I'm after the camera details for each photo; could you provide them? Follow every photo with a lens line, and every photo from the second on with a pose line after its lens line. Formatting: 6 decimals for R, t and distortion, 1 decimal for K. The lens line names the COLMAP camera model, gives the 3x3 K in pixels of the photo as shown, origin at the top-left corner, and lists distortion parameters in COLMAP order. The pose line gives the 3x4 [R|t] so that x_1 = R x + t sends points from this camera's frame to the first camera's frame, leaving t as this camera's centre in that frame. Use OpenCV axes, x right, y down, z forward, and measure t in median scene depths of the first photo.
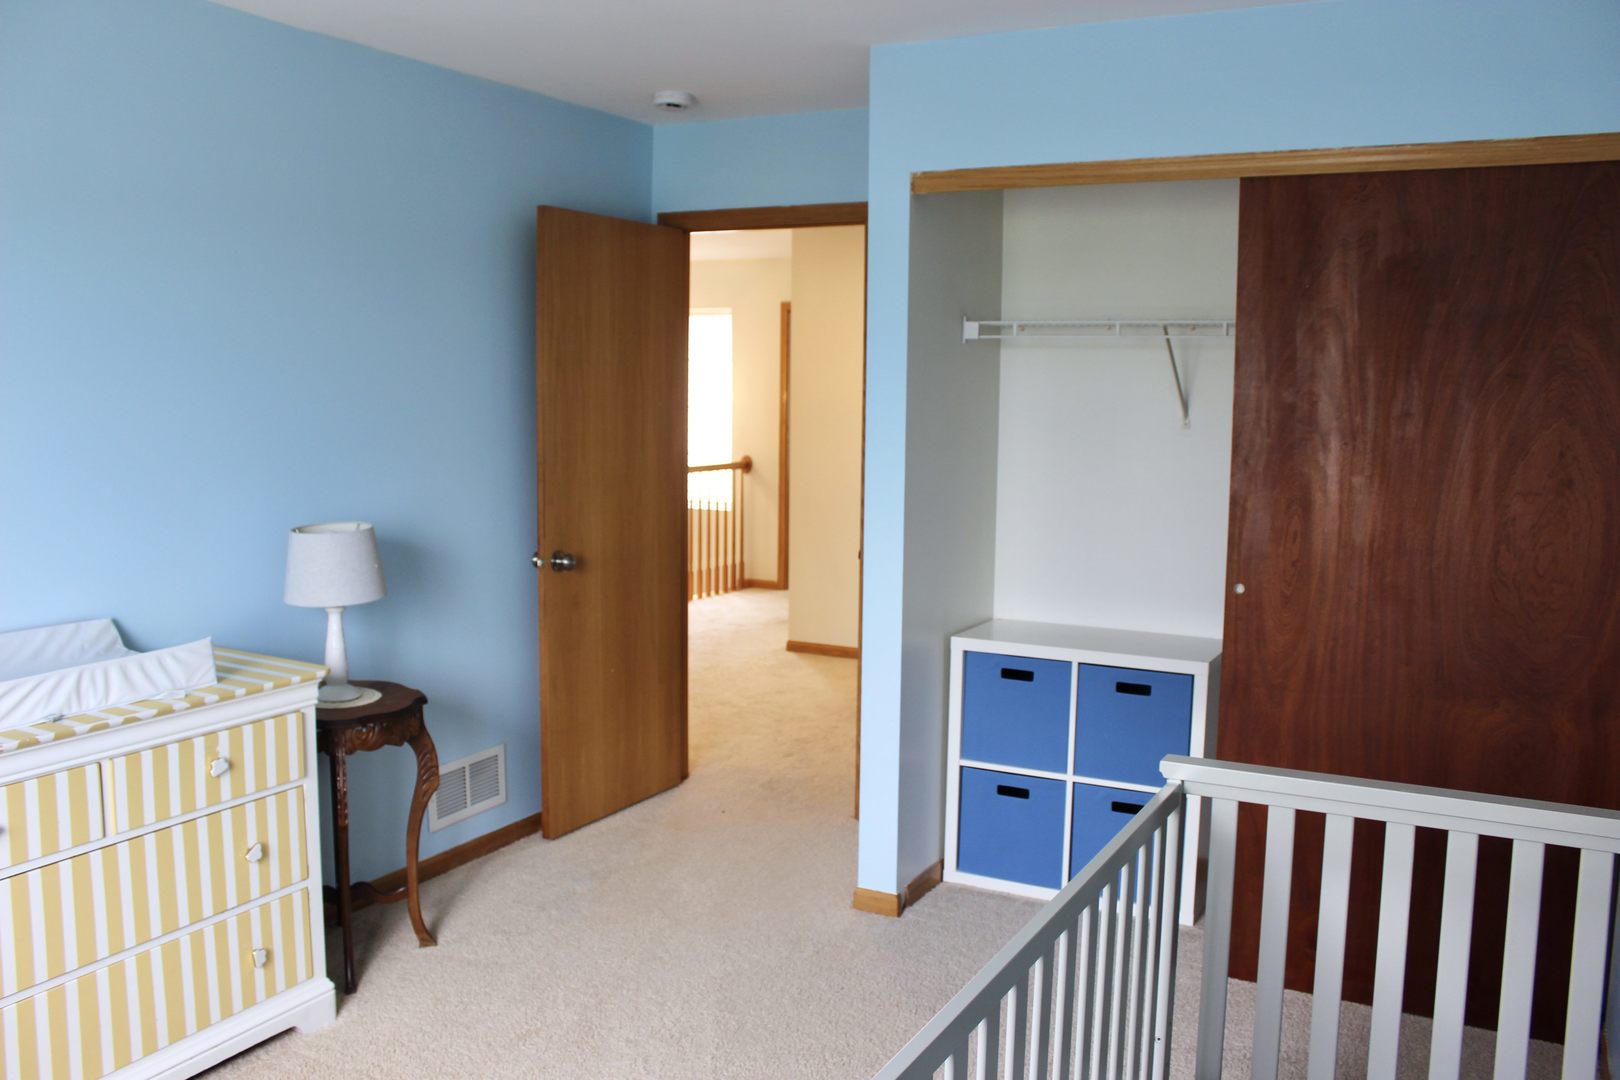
lens RADIAL K [[1382.5, 0, 810.2], [0, 1382.5, 549.9], [0, 0, 1]] dist [-0.012766, 0.000446]
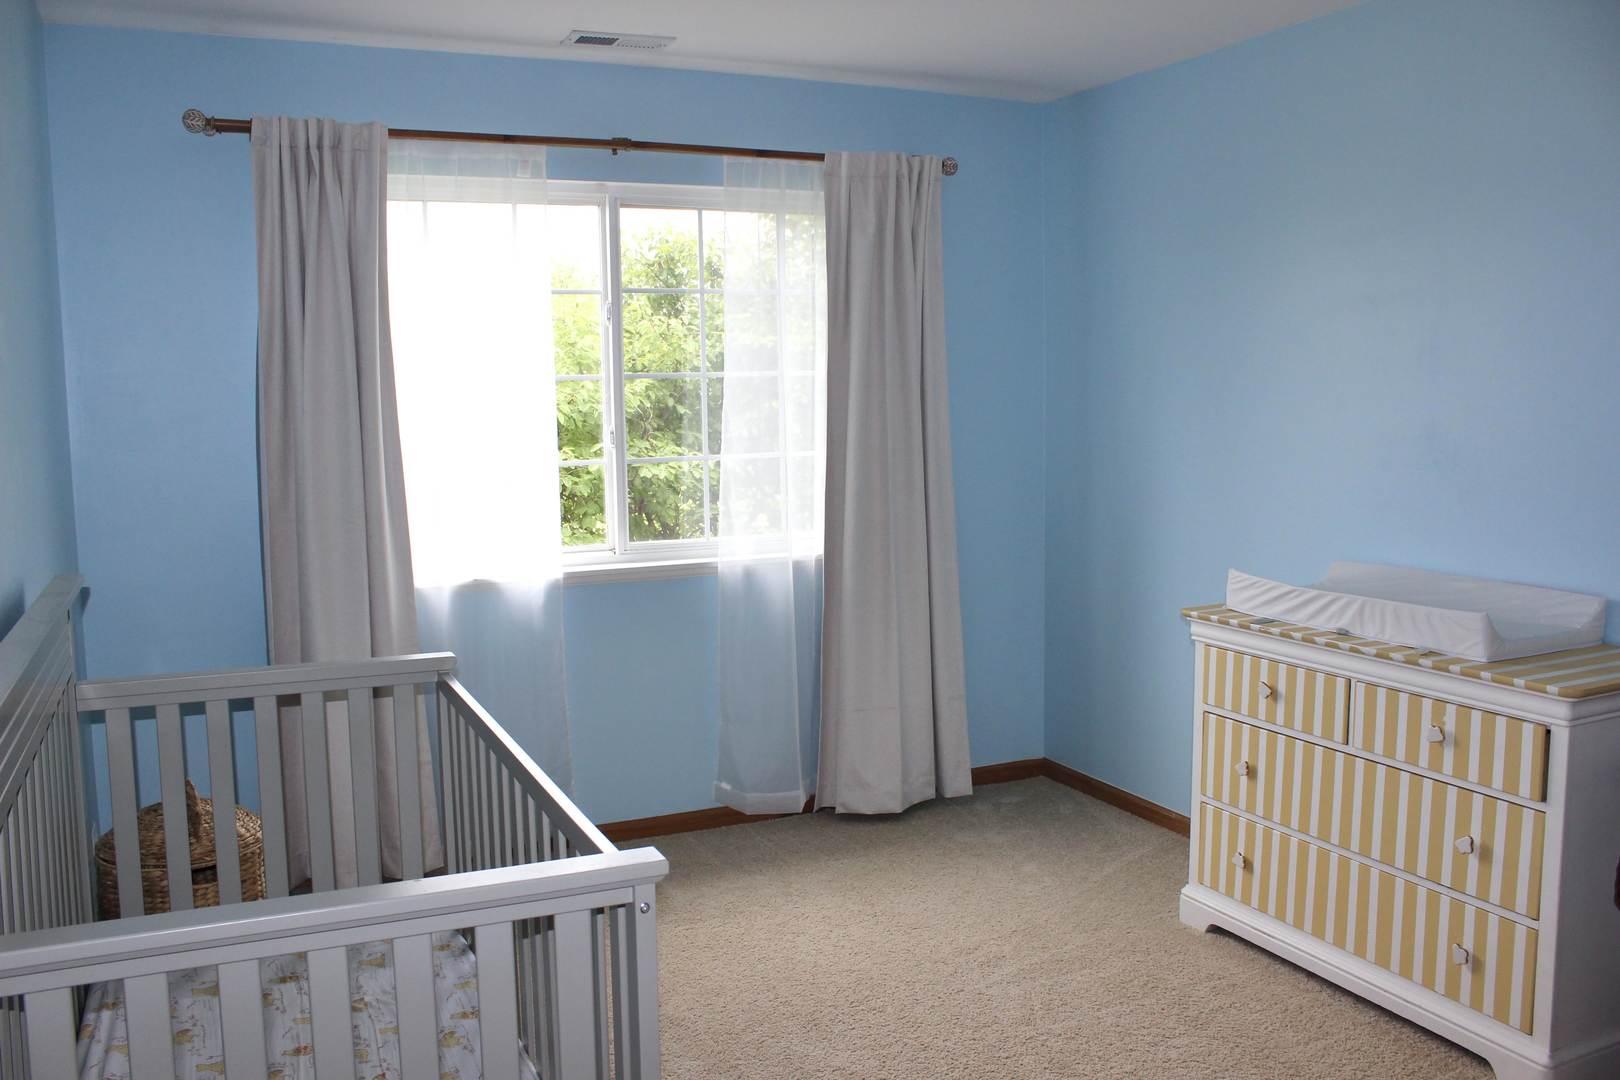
lens RADIAL K [[1382.5, 0, 808.4], [0, 1382.5, 532.0], [0, 0, 1]] dist [-0.012766, 0.000446]
pose [[-0.600563, 0.087588, -0.794766, 0.627074], [-0.080973, 0.982210, 0.169433, -0.119319], [0.795467, 0.166109, -0.582786, 1.209592]]
